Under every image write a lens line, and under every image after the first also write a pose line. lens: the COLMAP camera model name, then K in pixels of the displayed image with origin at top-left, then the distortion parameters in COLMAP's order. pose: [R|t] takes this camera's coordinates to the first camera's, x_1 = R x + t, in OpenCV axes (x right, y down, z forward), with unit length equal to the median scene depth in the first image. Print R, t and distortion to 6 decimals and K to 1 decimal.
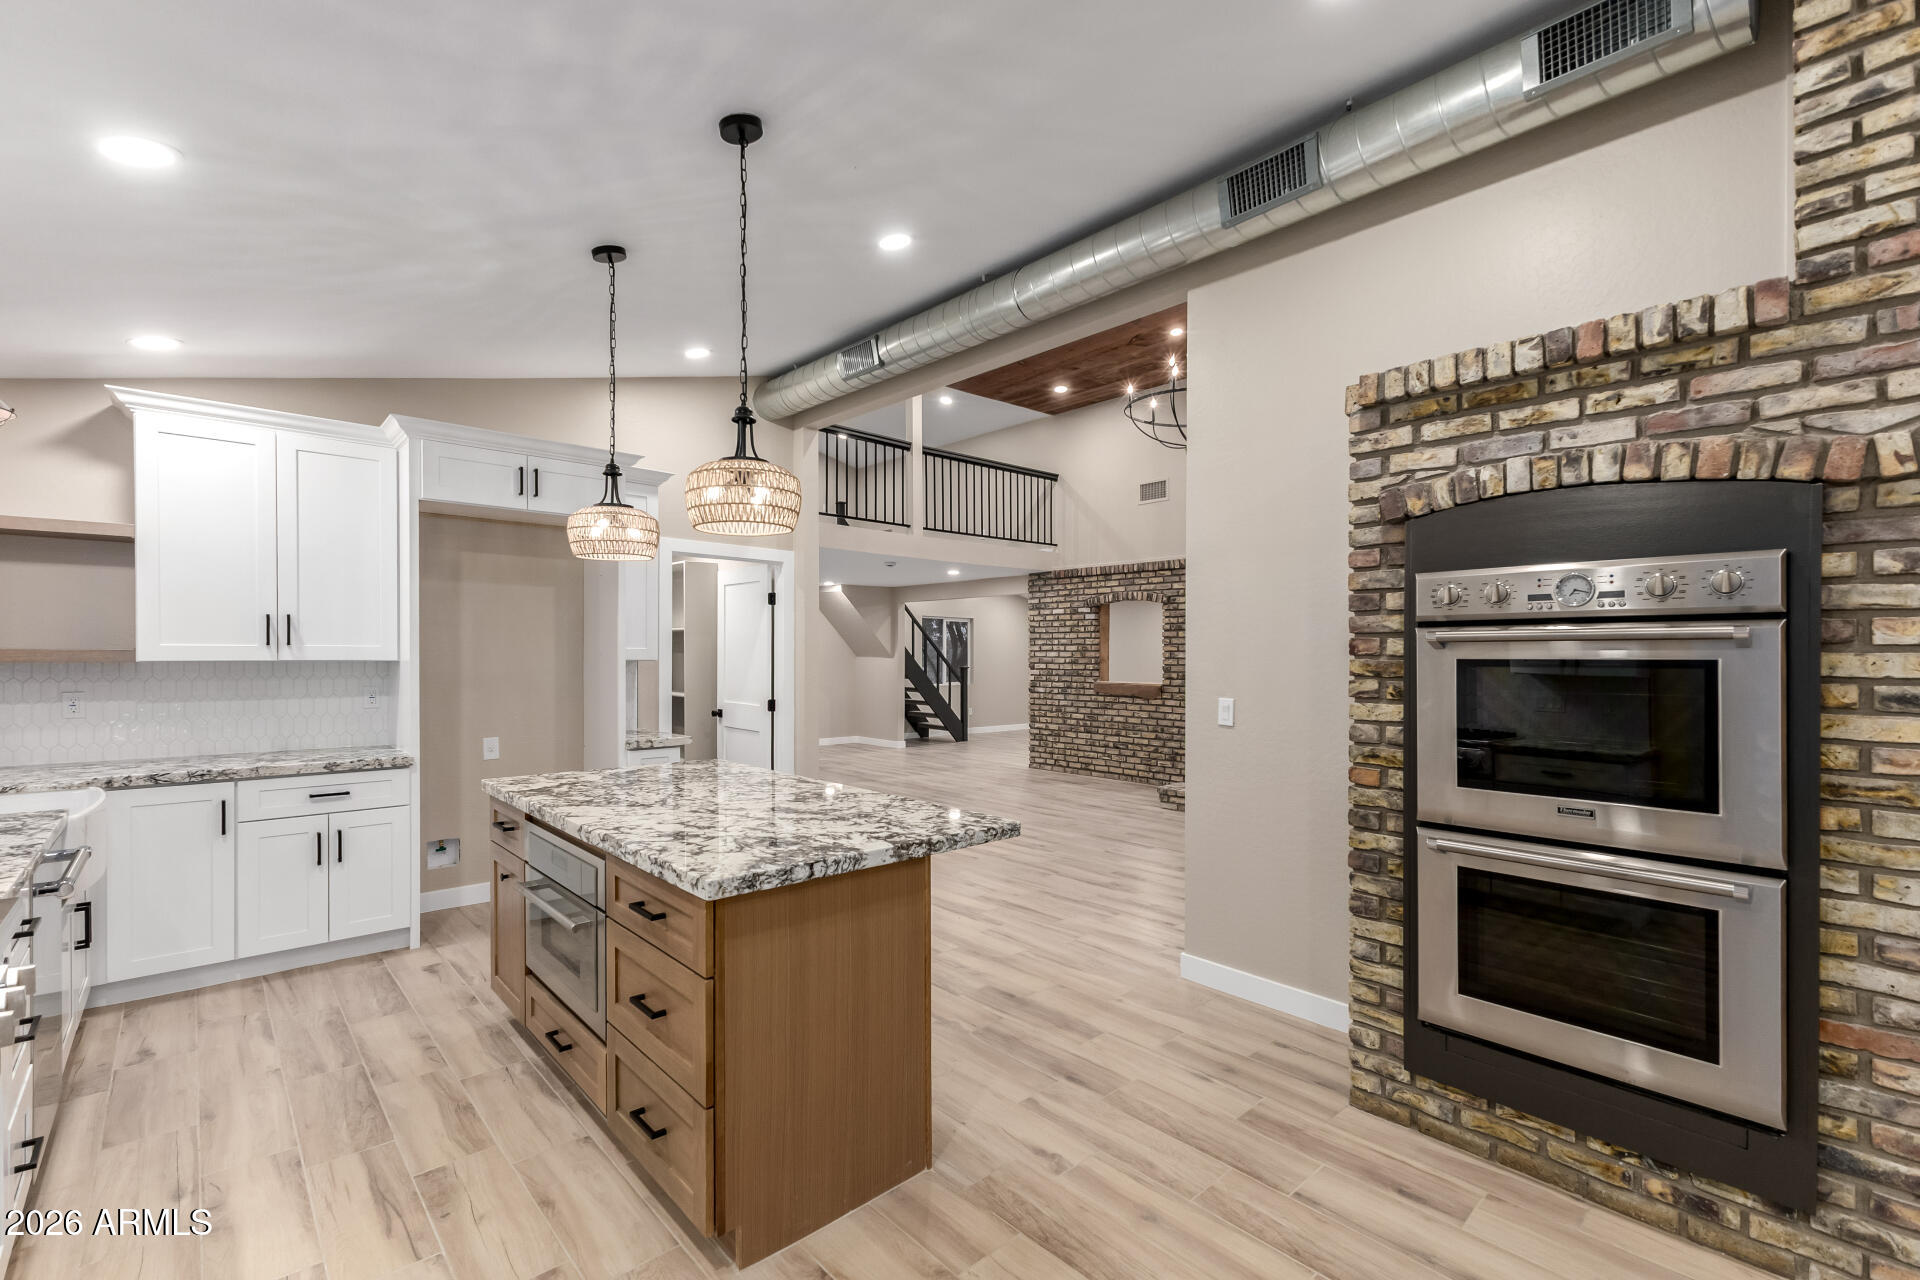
lens RADIAL K [[827.5, 0, 960.7], [0, 827.5, 654.9], [0, 0, 1]] dist [0.012511, 0.000197]
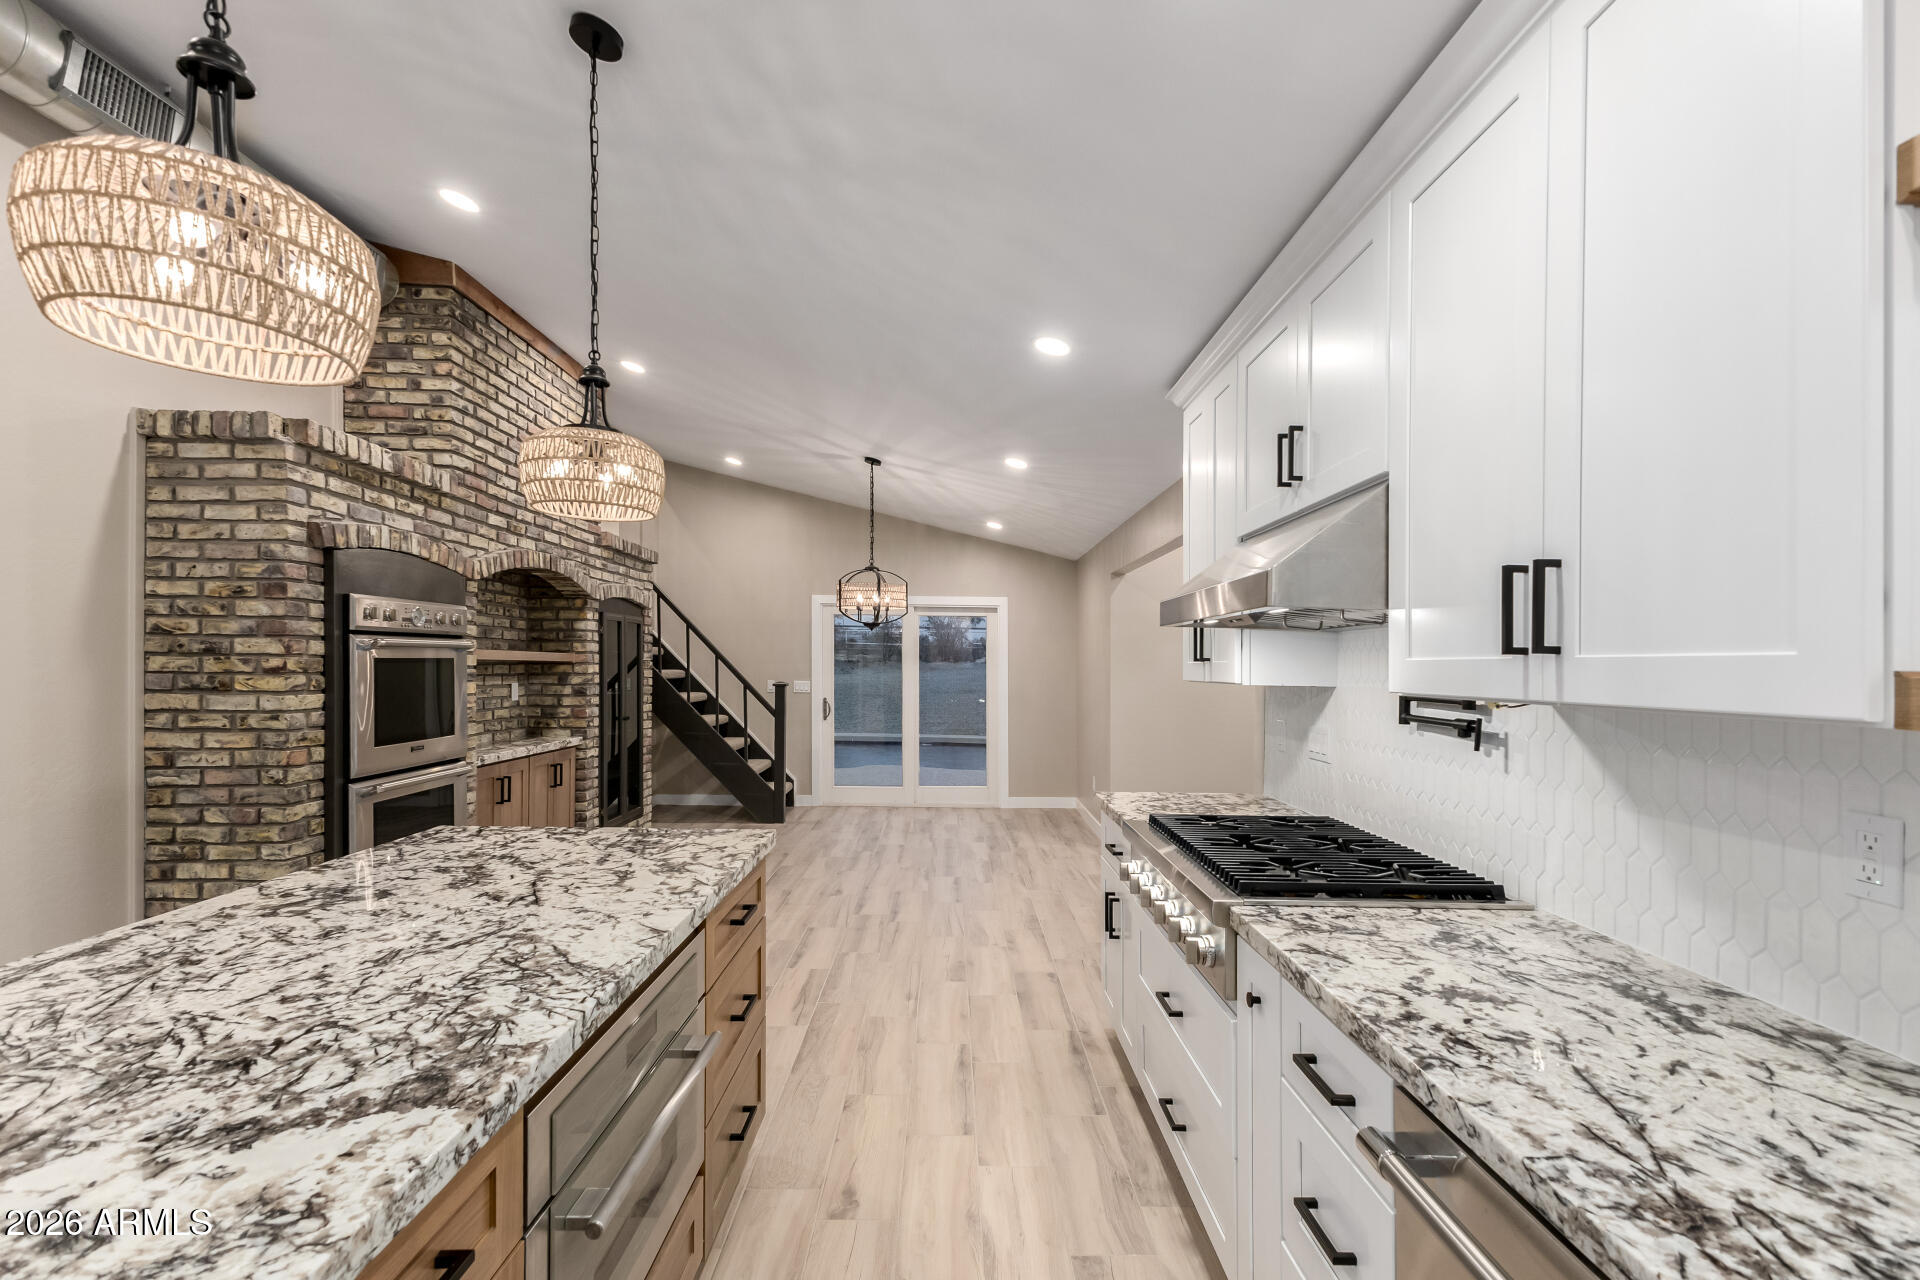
lens RADIAL K [[827.5, 0, 975.8], [0, 827.5, 665.5], [0, 0, 1]] dist [0.012511, 0.000197]
pose [[-0.762119, -0.018813, 0.647163, -1.013488], [-0.016846, 0.999816, 0.009227, -0.011736], [-0.647217, -0.003870, -0.762296, 1.285606]]
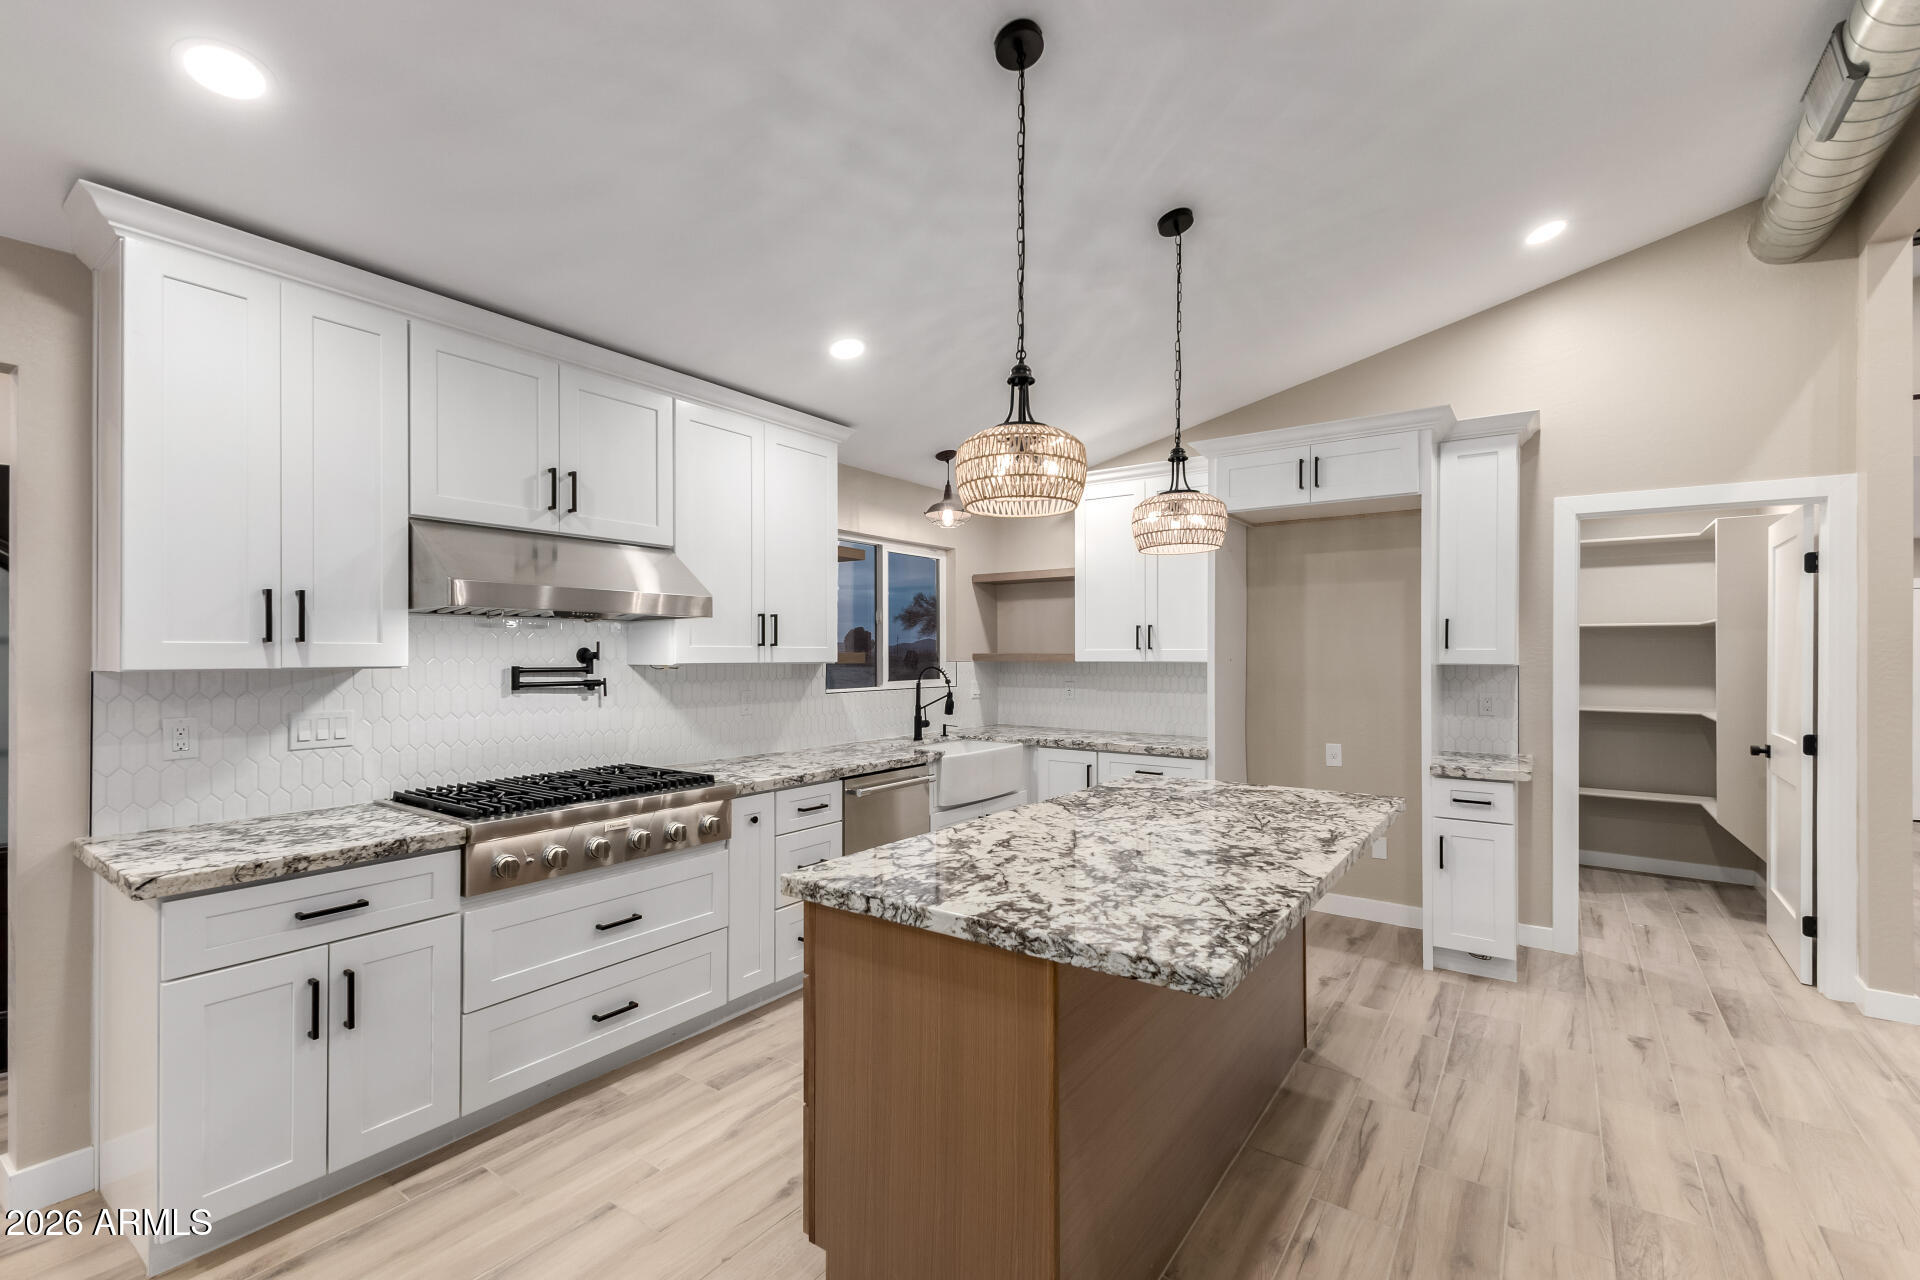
lens RADIAL K [[827.5, 0, 960.2], [0, 827.5, 655.6], [0, 0, 1]] dist [0.012511, 0.000197]
pose [[0.217284, -0.002892, -0.976104, 0.520286], [-0.001890, 0.999992, -0.003384, 0.003243], [0.976107, 0.002580, 0.217277, 0.692421]]
